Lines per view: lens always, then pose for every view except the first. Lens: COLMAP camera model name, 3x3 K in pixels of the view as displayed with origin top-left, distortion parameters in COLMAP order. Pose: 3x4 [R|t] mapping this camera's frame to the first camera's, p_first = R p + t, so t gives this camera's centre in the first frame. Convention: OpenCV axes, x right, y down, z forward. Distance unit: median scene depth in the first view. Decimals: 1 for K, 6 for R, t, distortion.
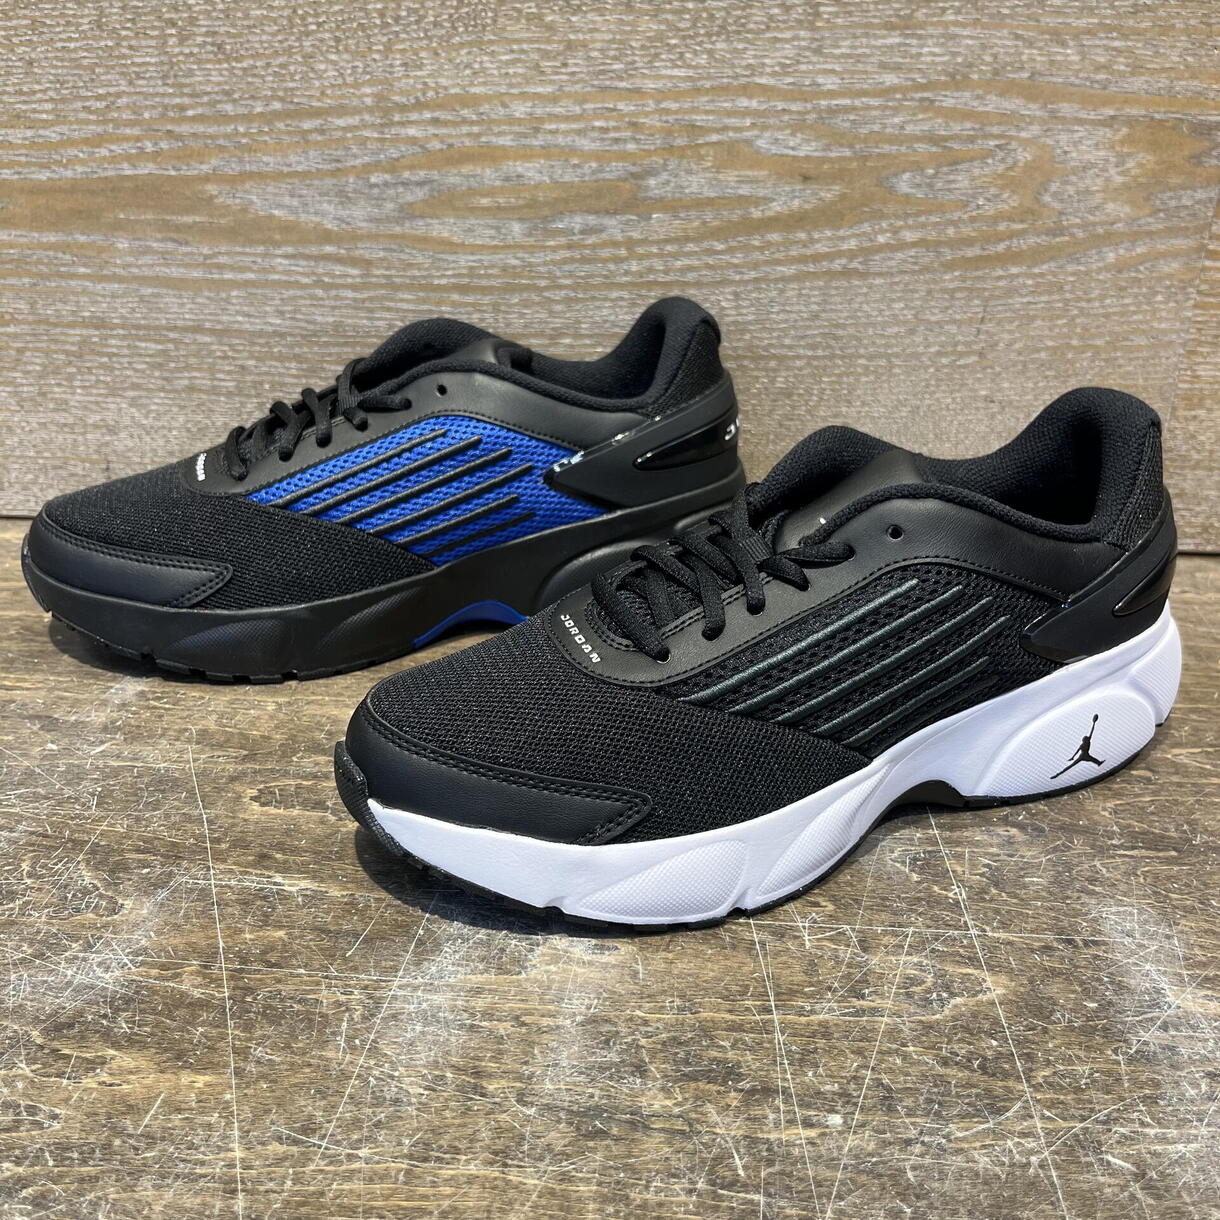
lens RADIAL K [[1275.7, 0, 606.9], [0, 1275.7, 613.5], [0, 0, 1]] dist [0.013201, -0.015500]
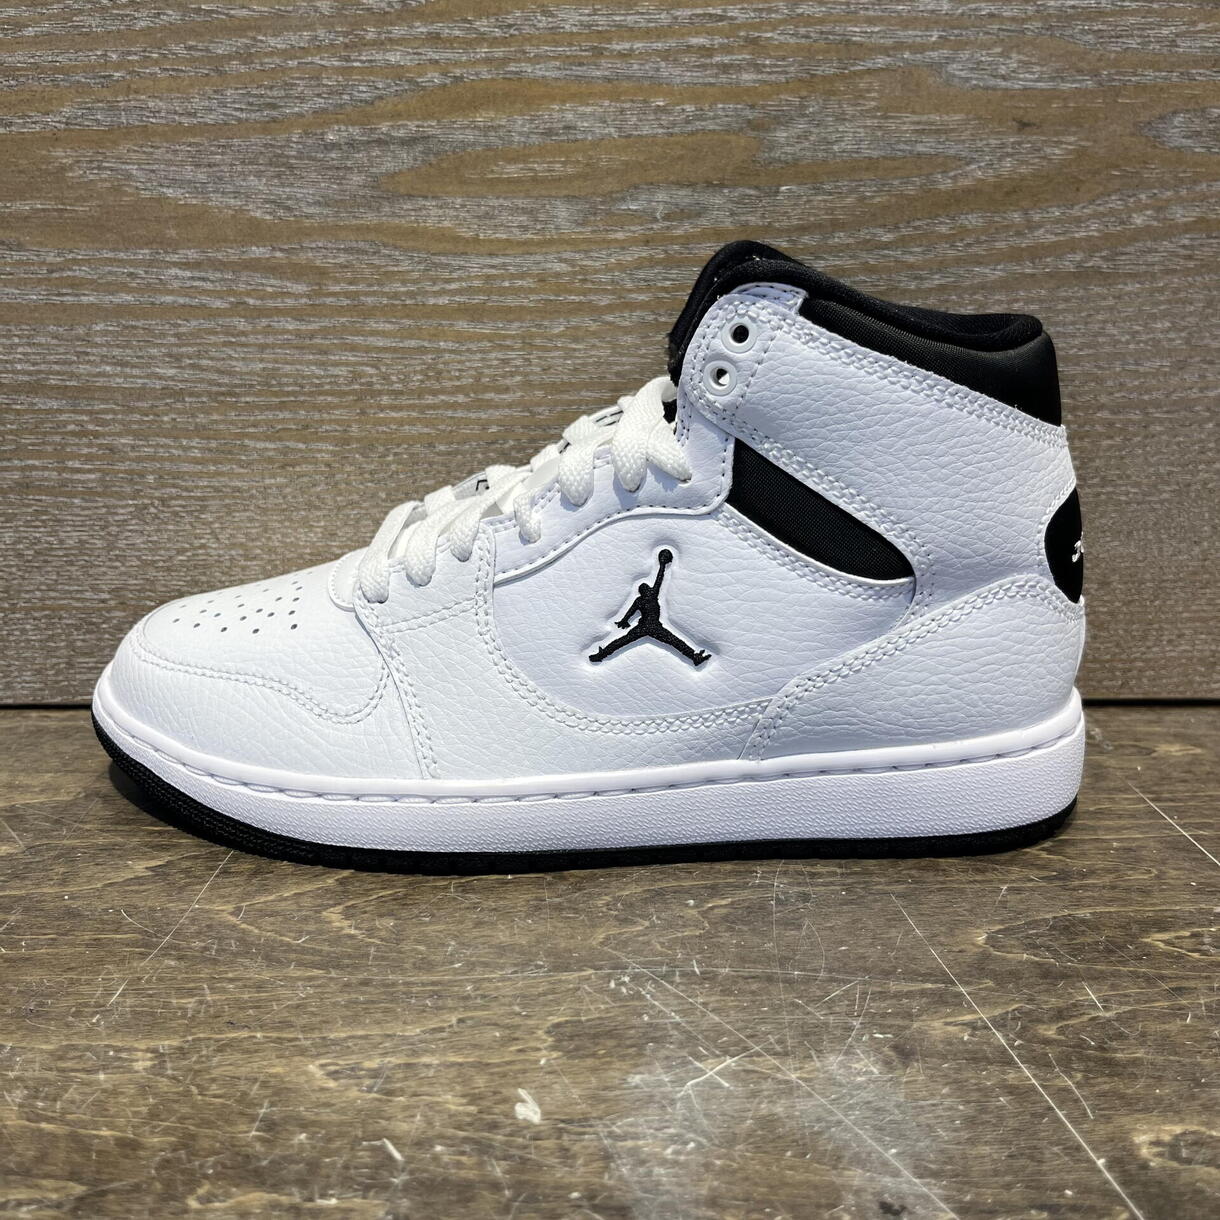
lens RADIAL K [[1278.3, 0, 609.6], [0, 1278.3, 617.2], [0, 0, 1]] dist [0.009042, -0.003873]
pose [[0.996562, -0.028058, 0.077954, -0.106128], [0.039563, 0.987863, -0.150205, -0.011287], [-0.072793, 0.152773, 0.985577, 0.426509]]
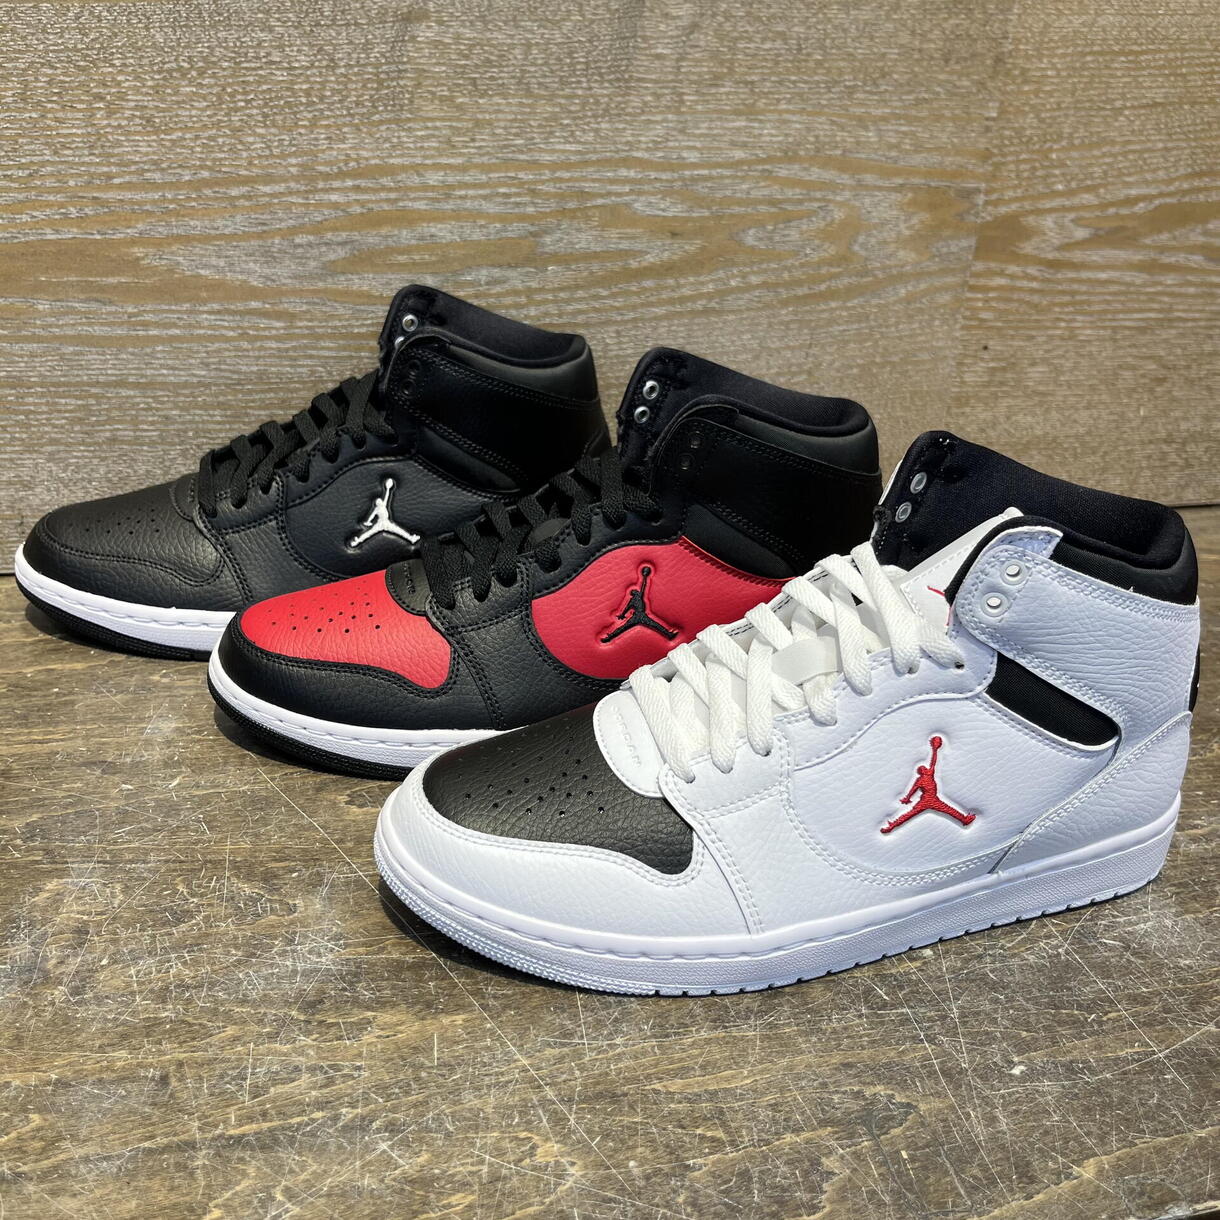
lens RADIAL K [[1278.3, 0, 609.6], [0, 1278.3, 617.2], [0, 0, 1]] dist [0.009042, -0.003873]
pose [[0.949430, -0.104791, 0.295974, -0.295604], [0.102136, 0.994470, 0.024461, -0.019037], [-0.296901, 0.007005, 0.954883, -0.126647]]
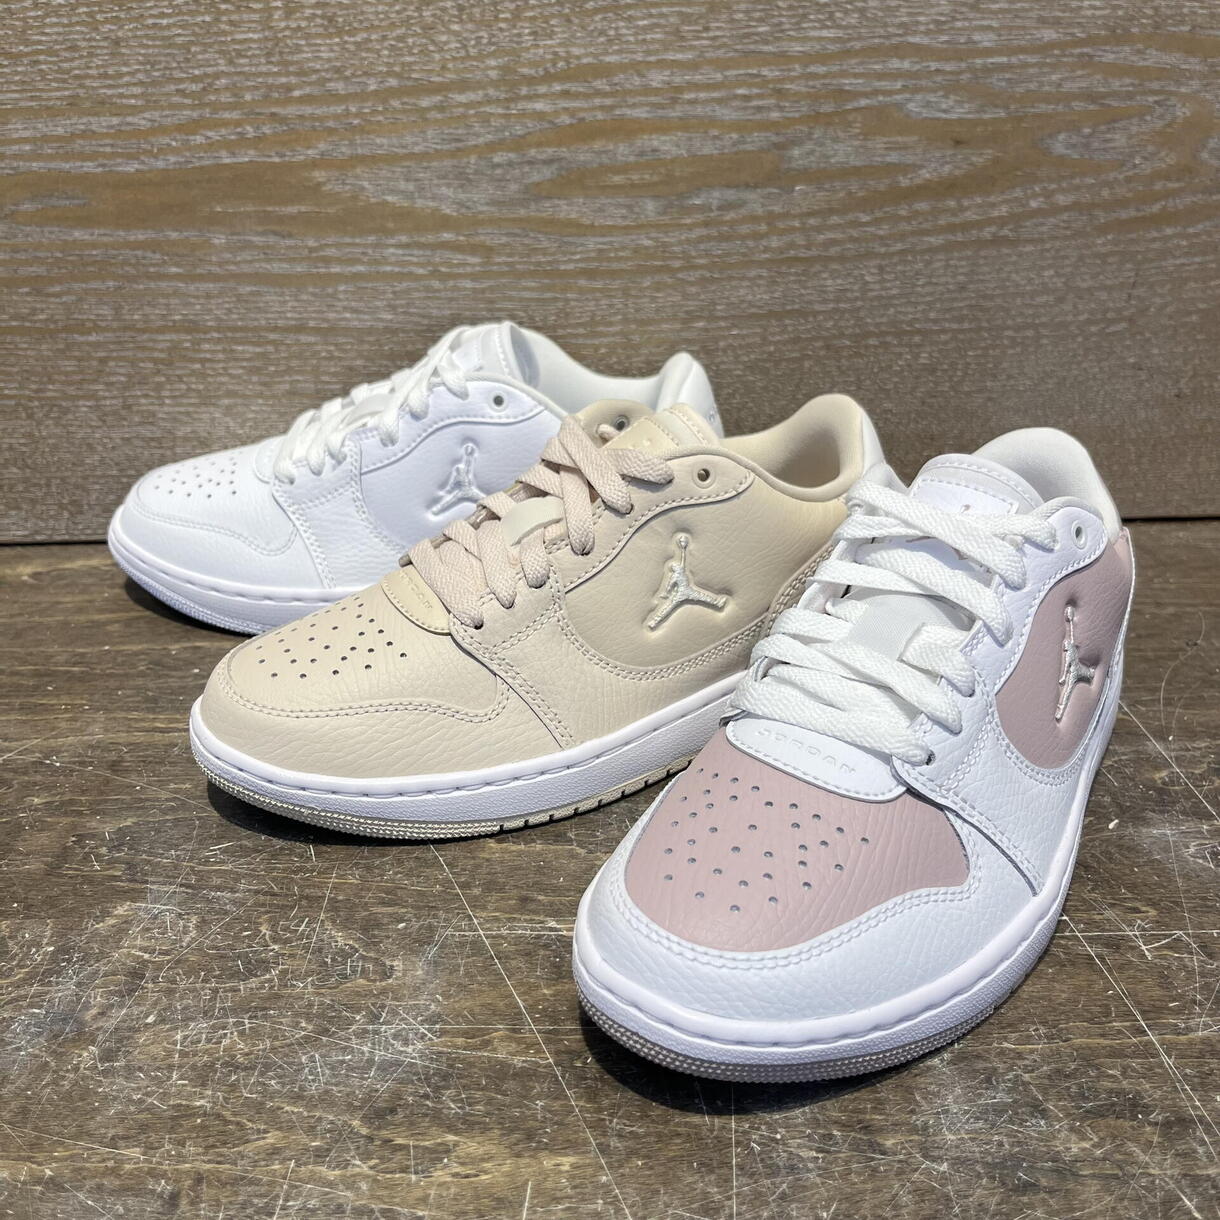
lens RADIAL K [[1273.4, 0, 600.8], [0, 1273.4, 617.3], [0, 0, 1]] dist [0.002018, 0.009436]
pose [[0.996016, -0.057328, 0.068308, -0.195233], [0.056560, 0.998313, 0.013138, -0.014740], [-0.068946, -0.009222, 0.997578, 0.067323]]
